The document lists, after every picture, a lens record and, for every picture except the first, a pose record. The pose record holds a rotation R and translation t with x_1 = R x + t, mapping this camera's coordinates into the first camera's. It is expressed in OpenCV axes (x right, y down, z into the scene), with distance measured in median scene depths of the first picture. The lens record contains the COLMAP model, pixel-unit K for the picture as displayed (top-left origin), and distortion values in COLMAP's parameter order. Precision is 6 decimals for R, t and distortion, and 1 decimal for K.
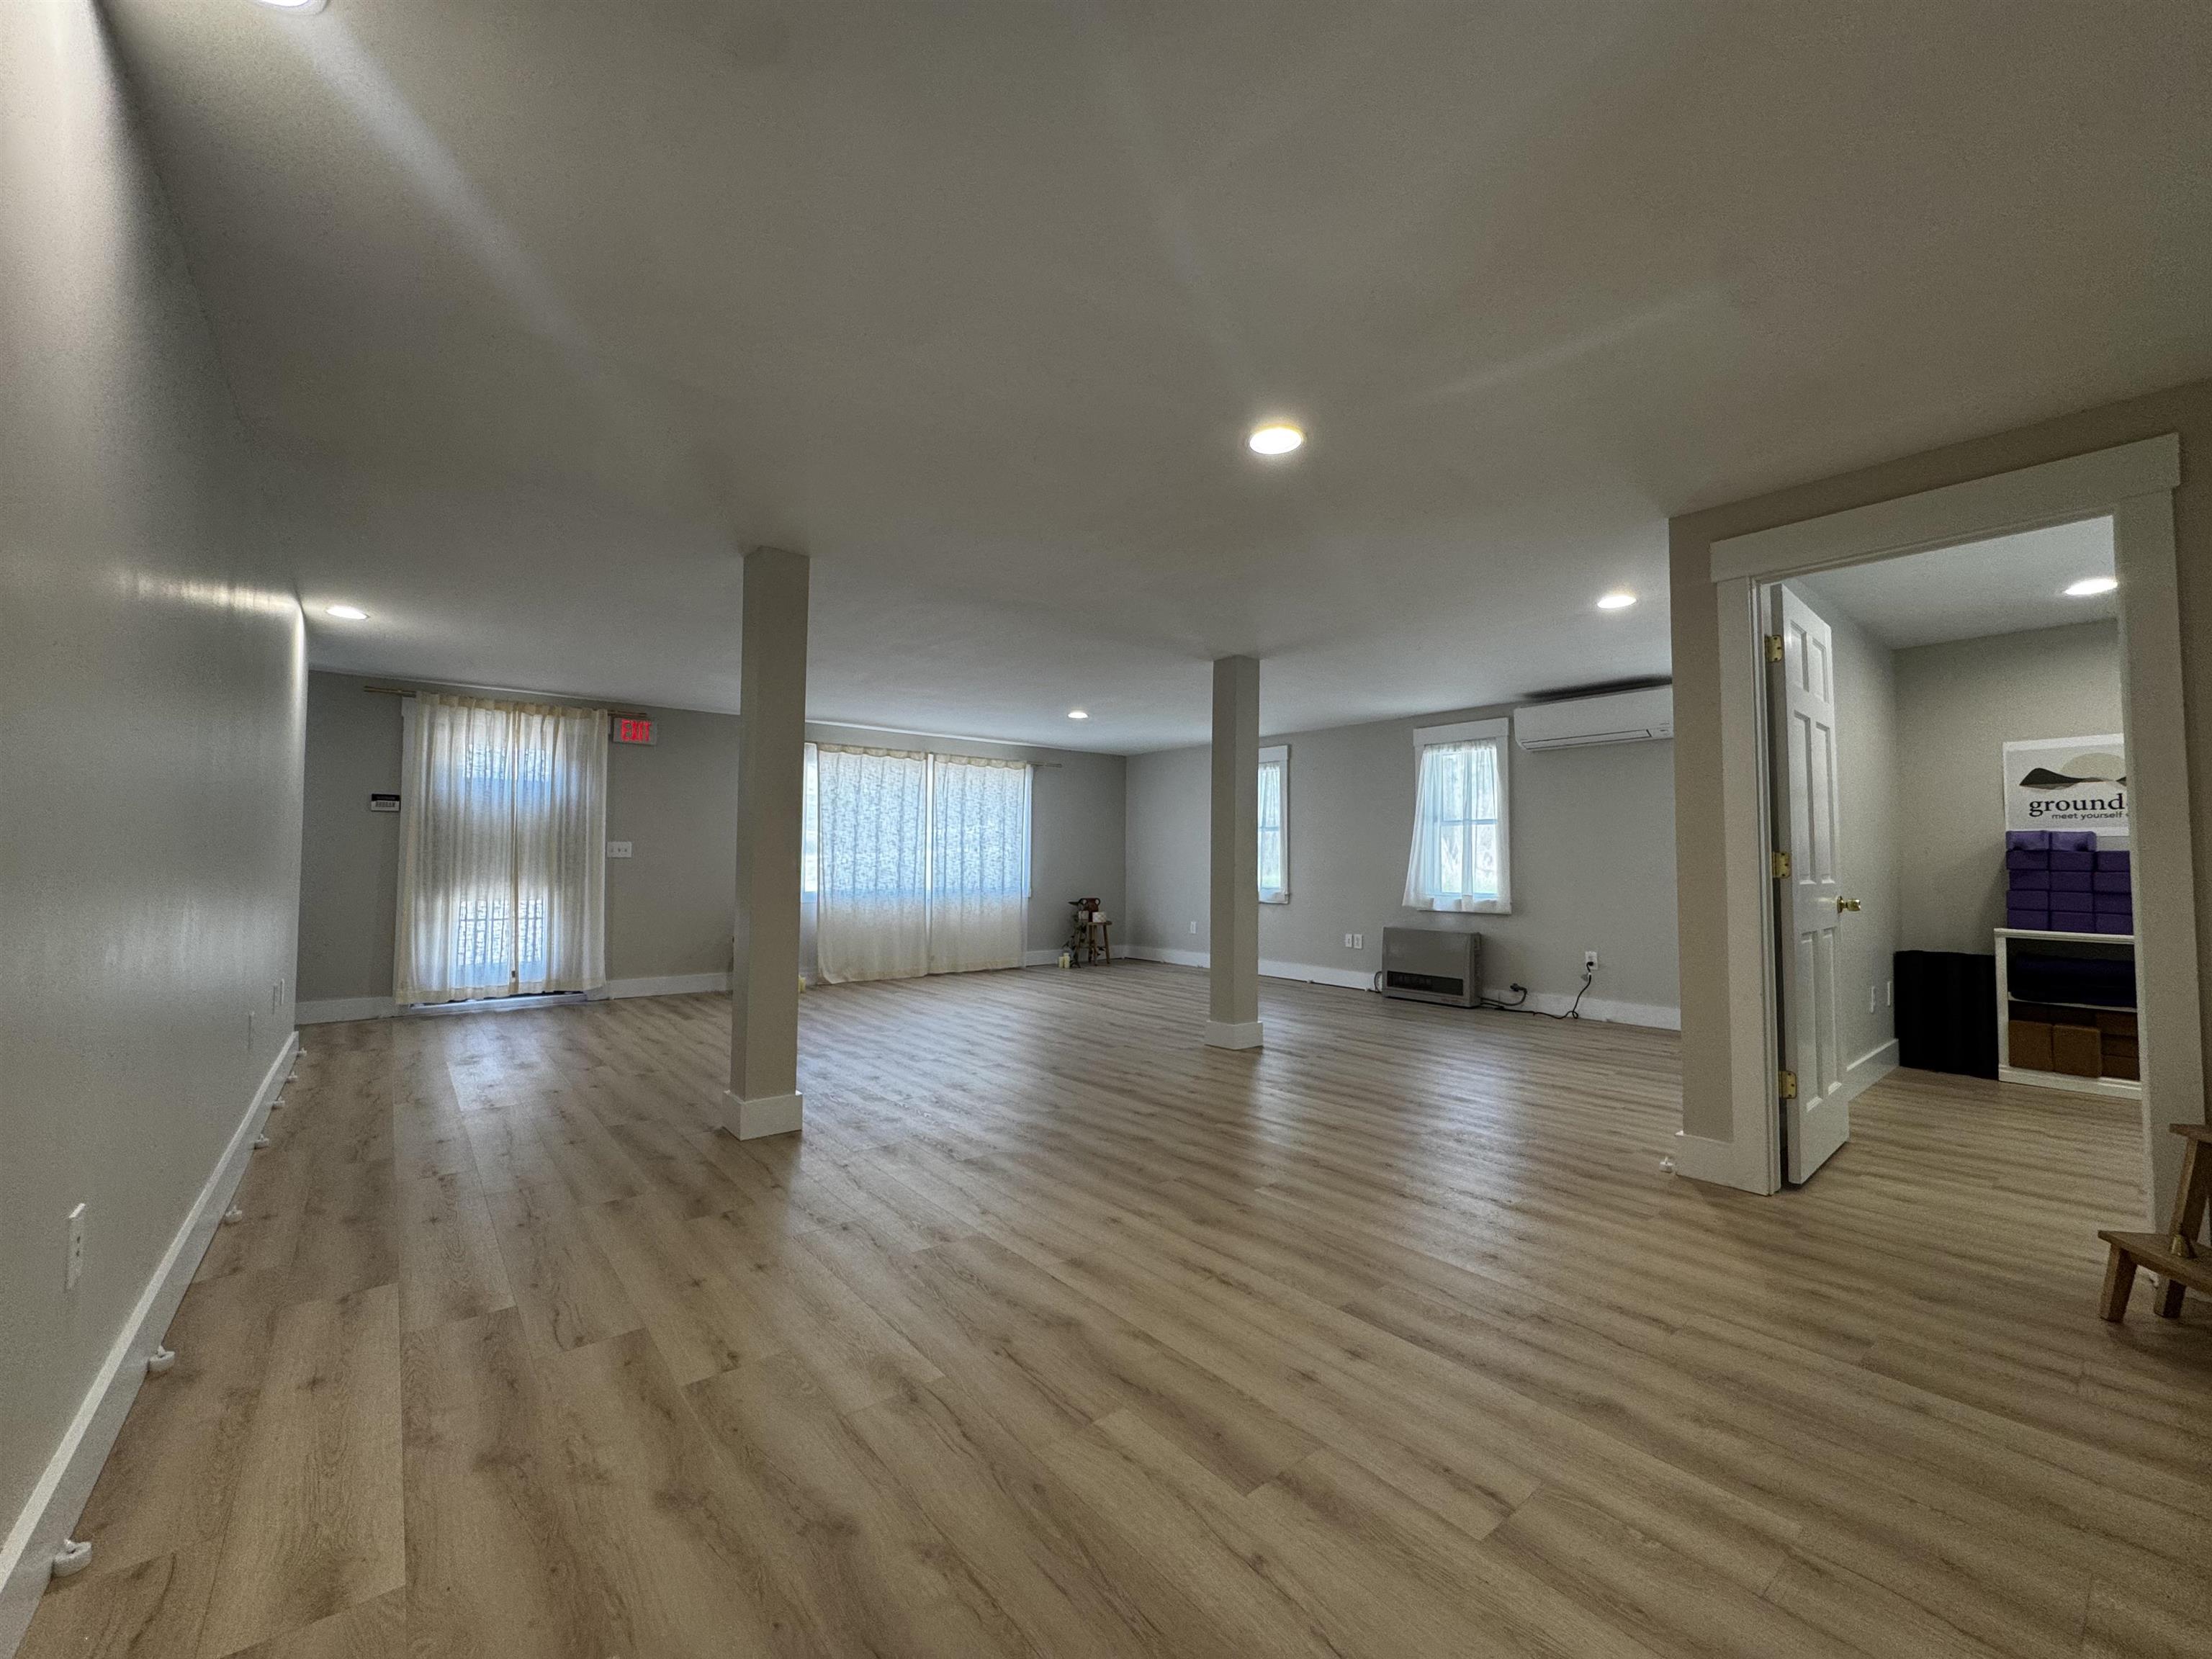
lens RADIAL K [[885.5, 0, 1106.0], [0, 885.5, 829.5], [0, 0, 1]] dist [-0.005529, 0.000119]
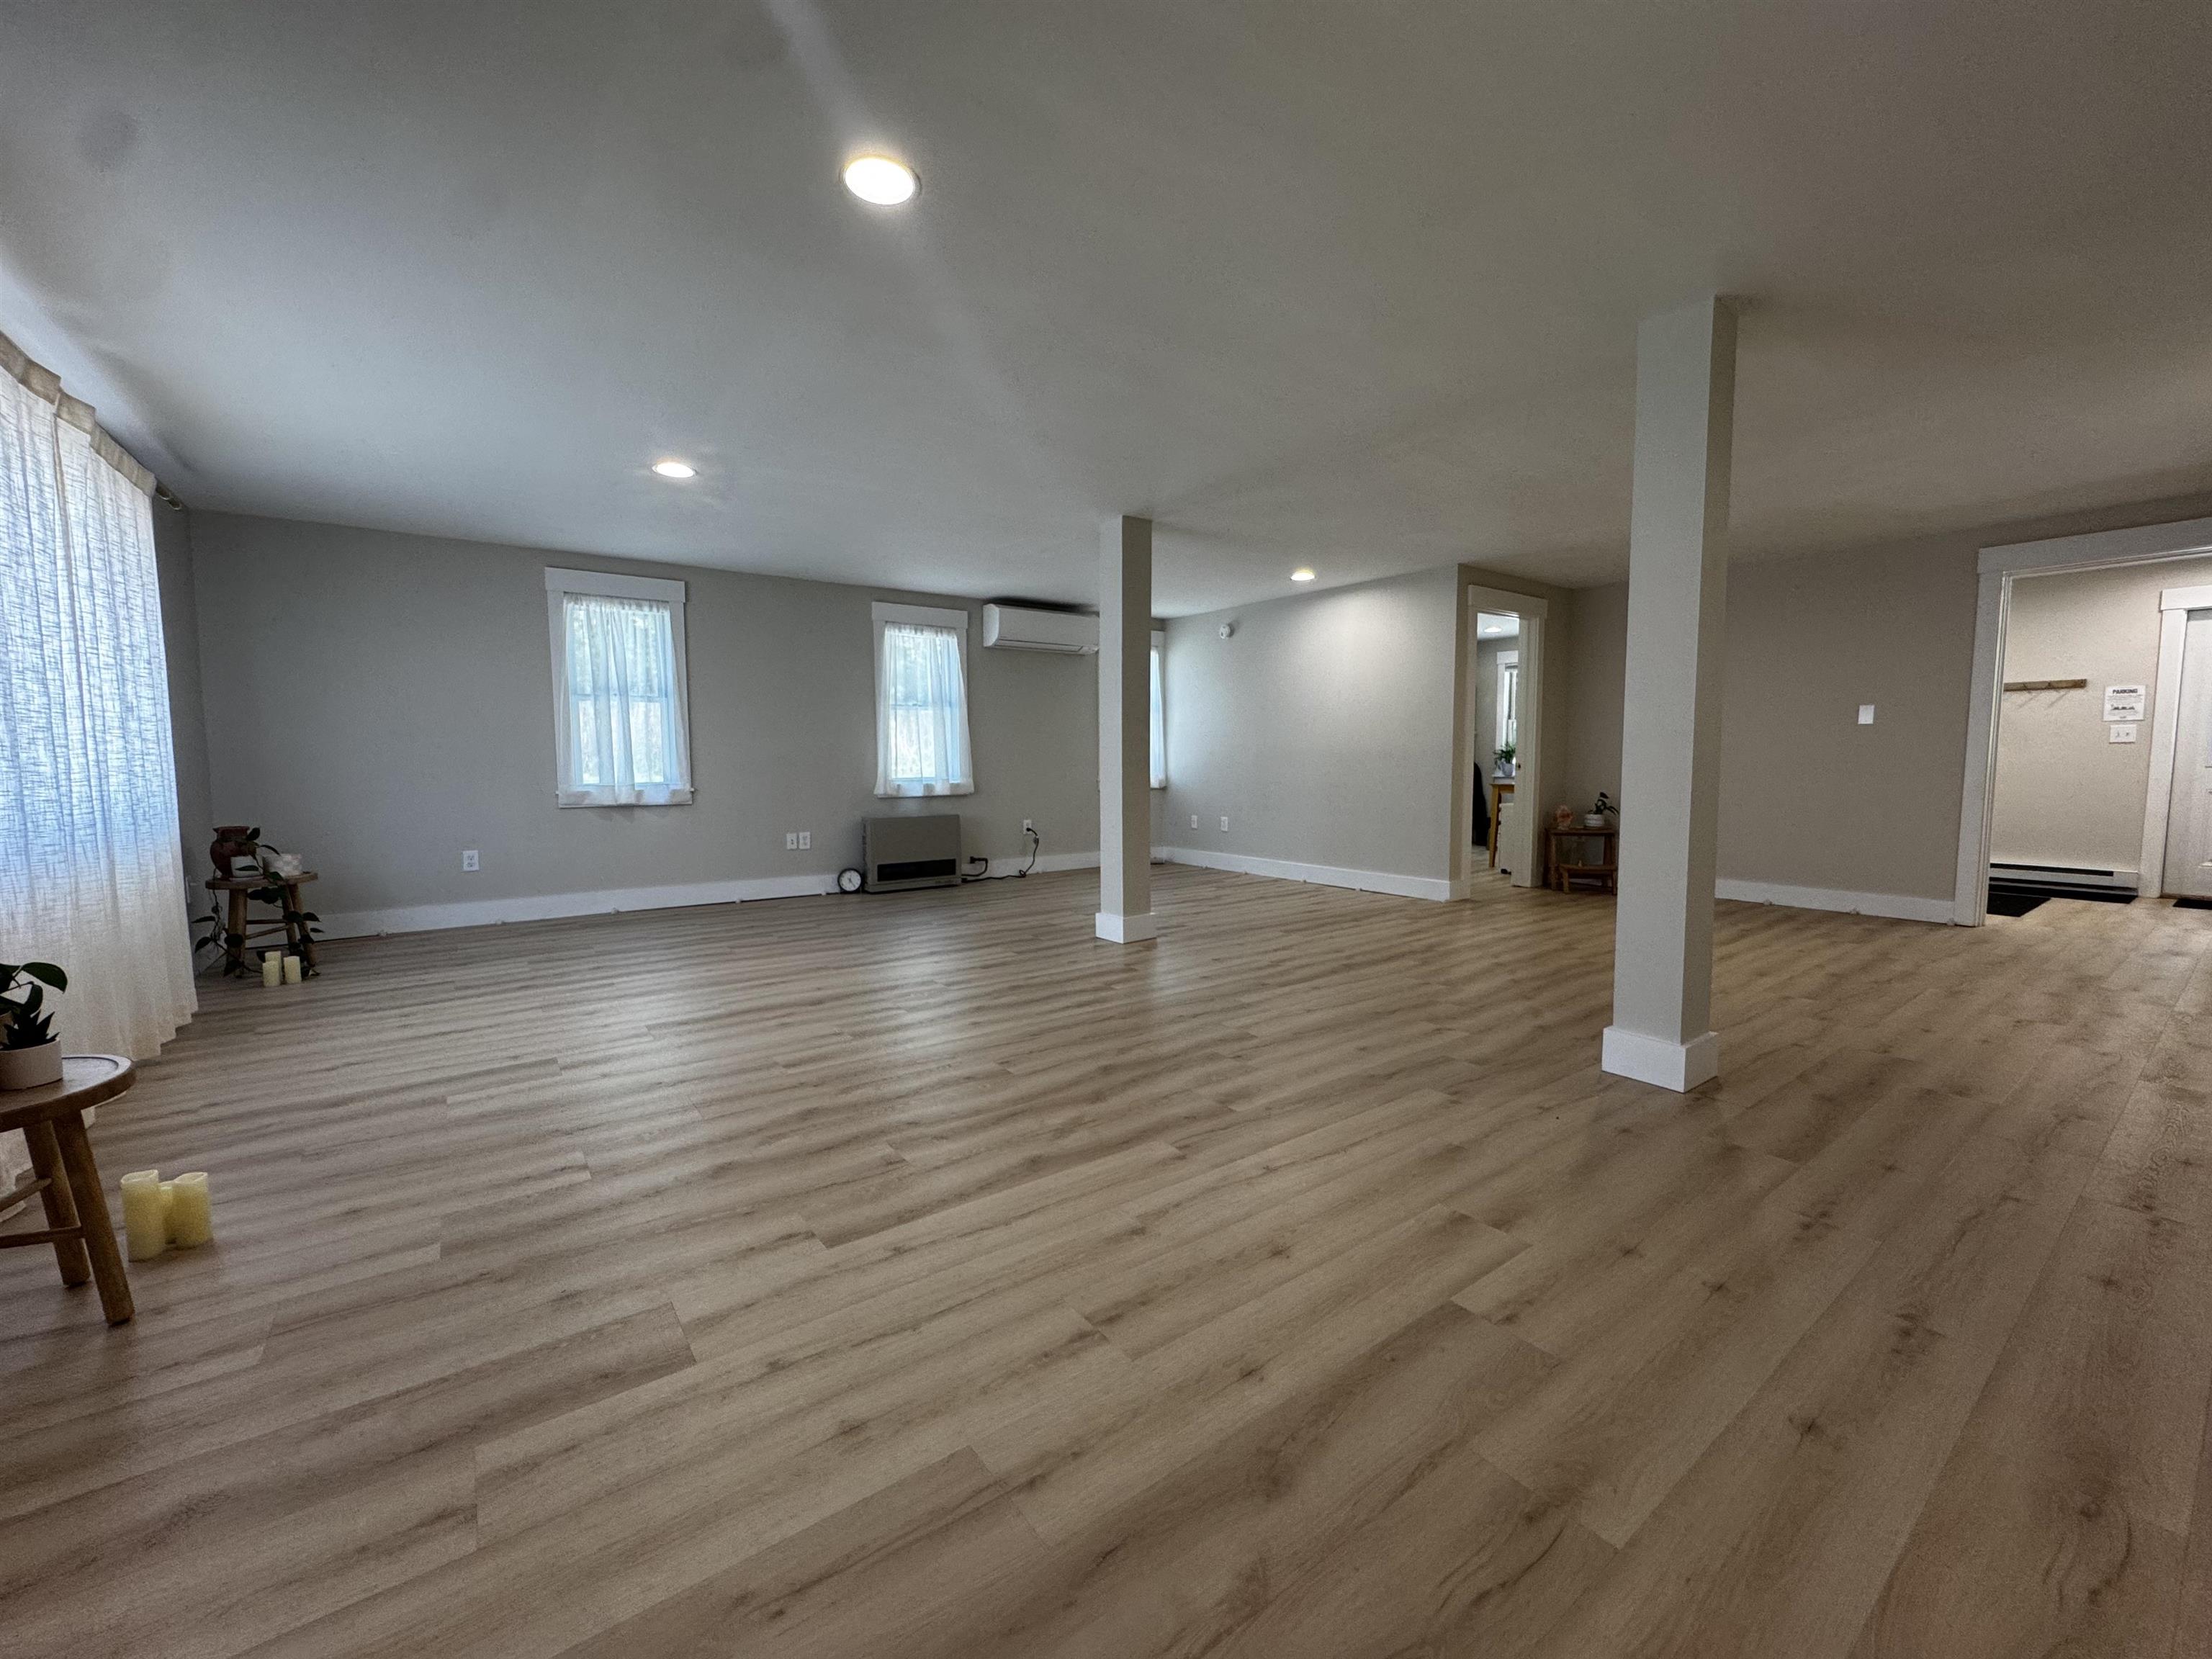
lens RADIAL K [[879.1, 0, 1106.0], [0, 879.1, 829.5], [0, 0, 1]] dist [0.001108, 0.000037]
pose [[0.043648, -0.090387, 0.994950, -0.633955], [-0.035738, 0.995120, 0.091971, 0.032188], [-0.998408, -0.039572, 0.040205, 0.789529]]
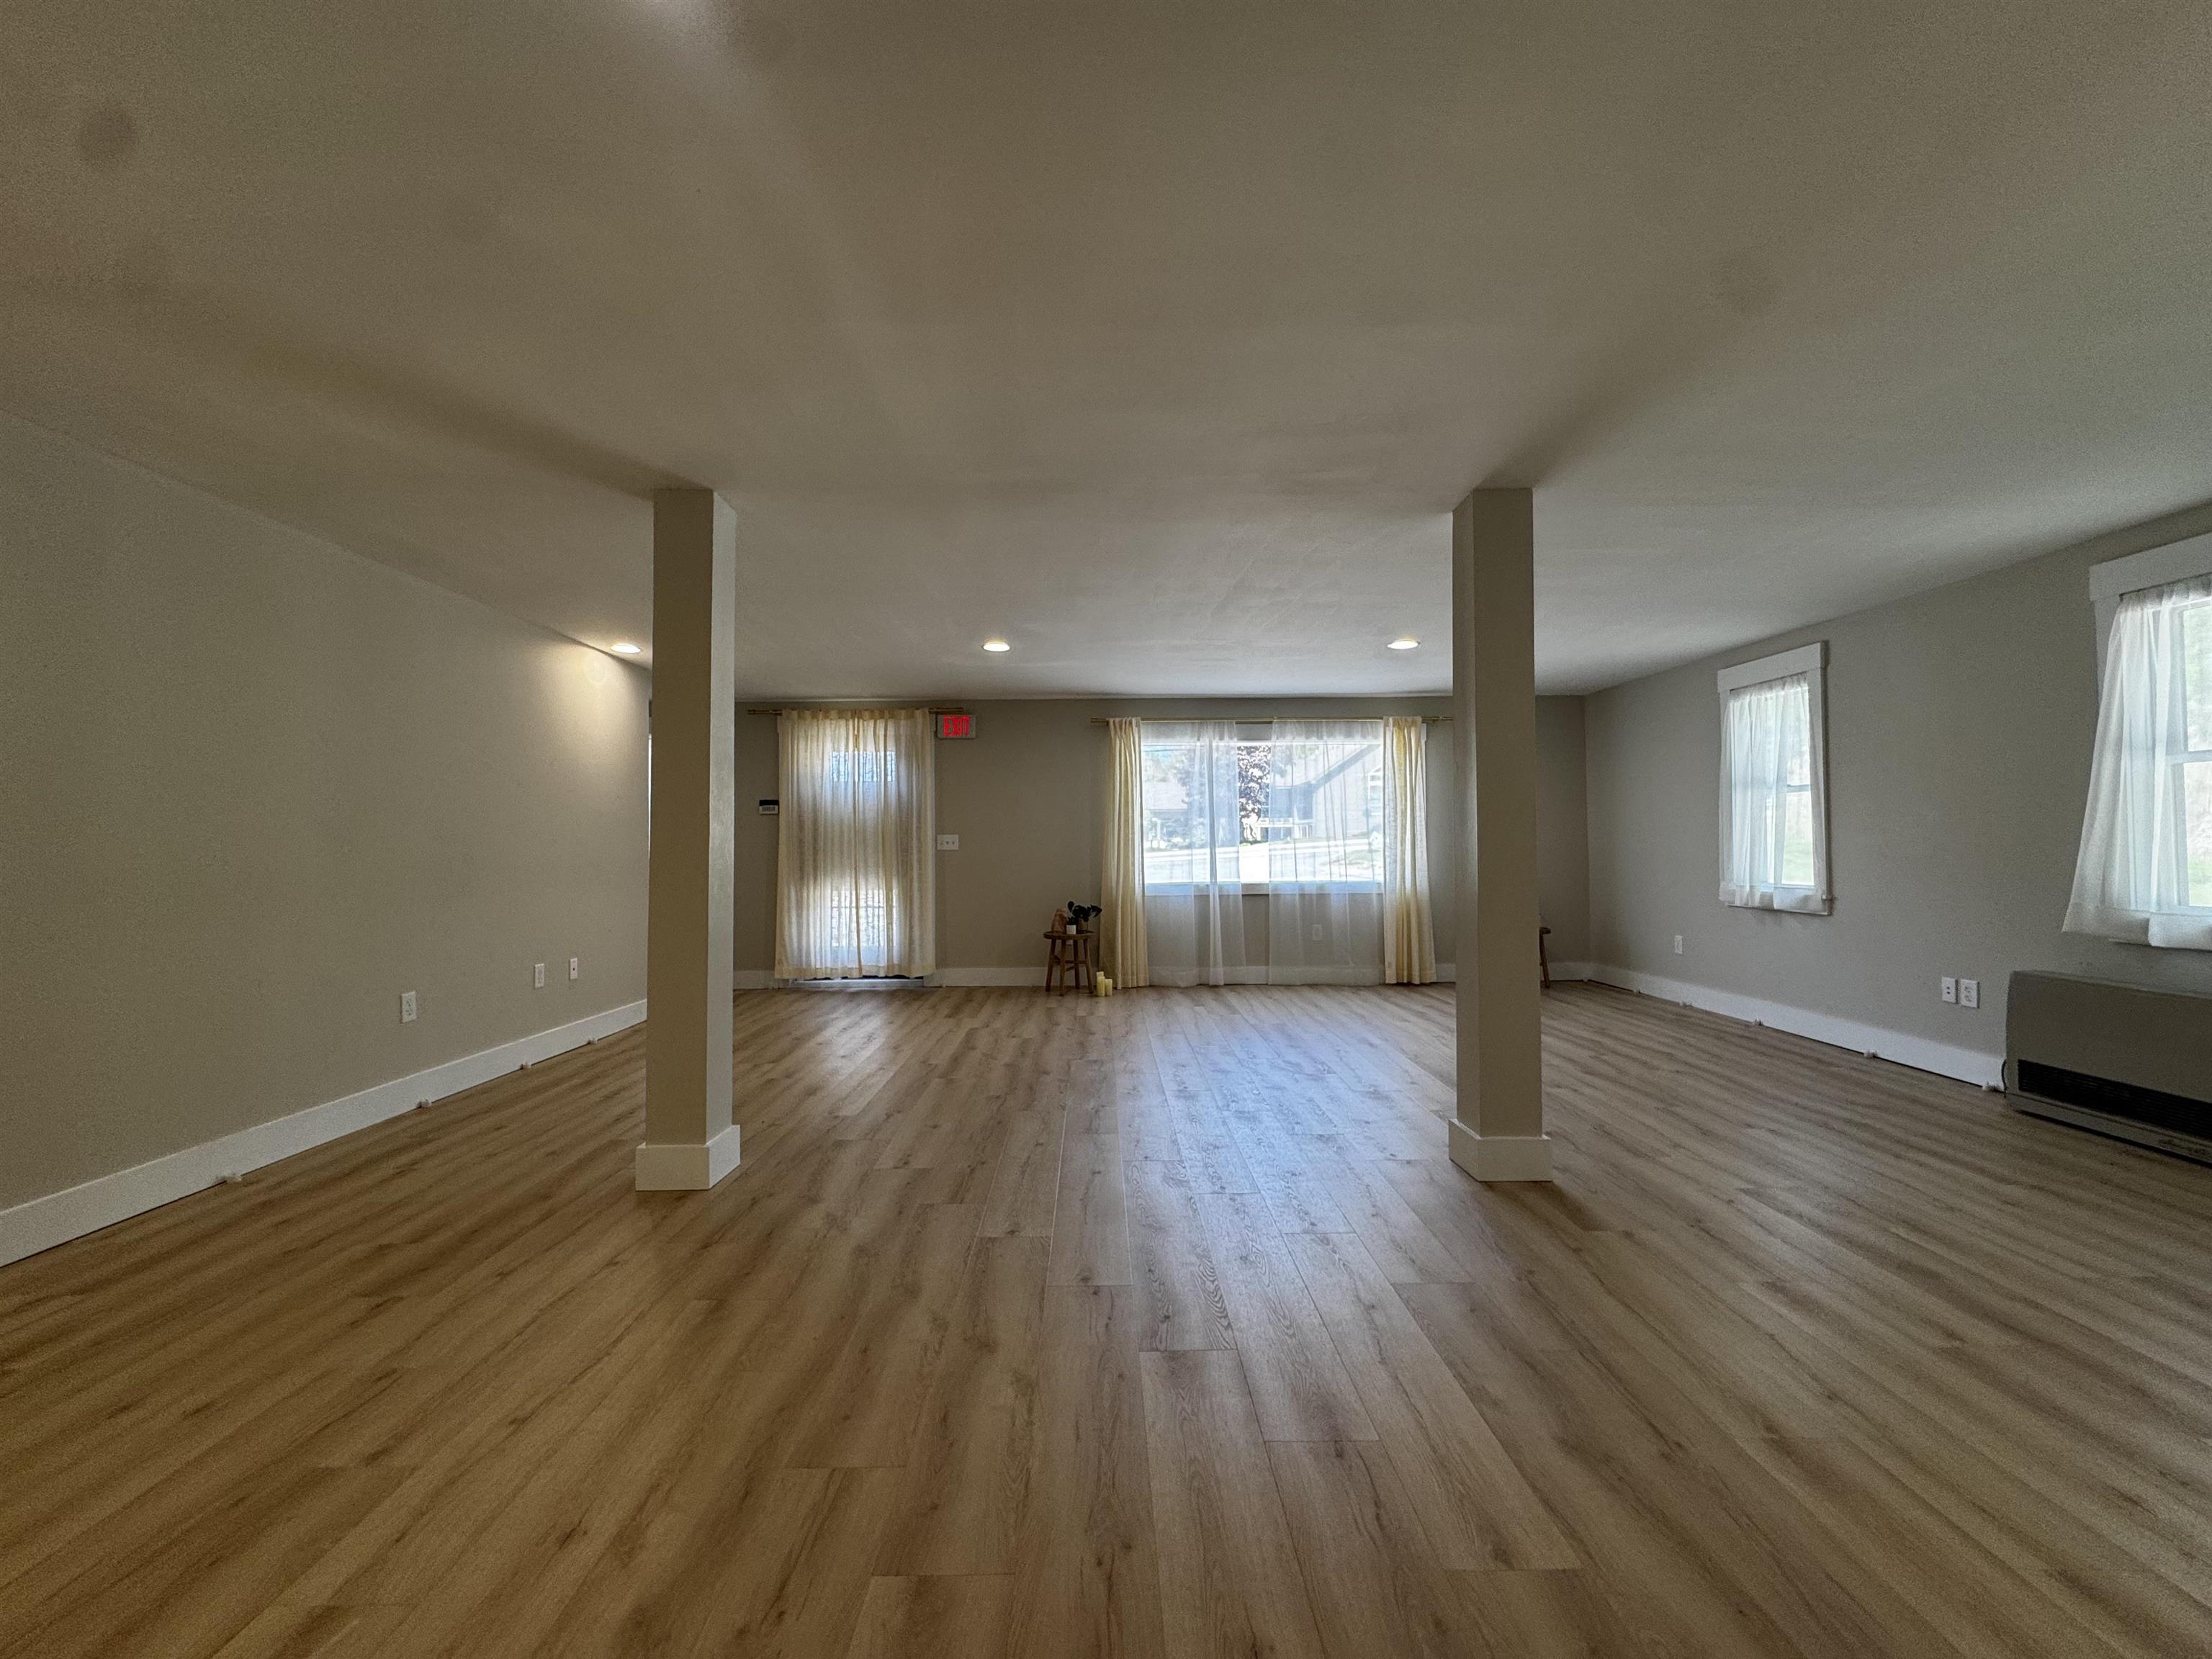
lens RADIAL K [[885.5, 0, 1106.0], [0, 885.5, 829.5], [0, 0, 1]] dist [-0.005529, 0.000119]
pose [[0.783050, -0.024482, -0.621477, 0.245454], [0.037522, 0.999264, 0.007913, 0.006613], [0.620826, -0.029516, 0.783392, 0.316964]]
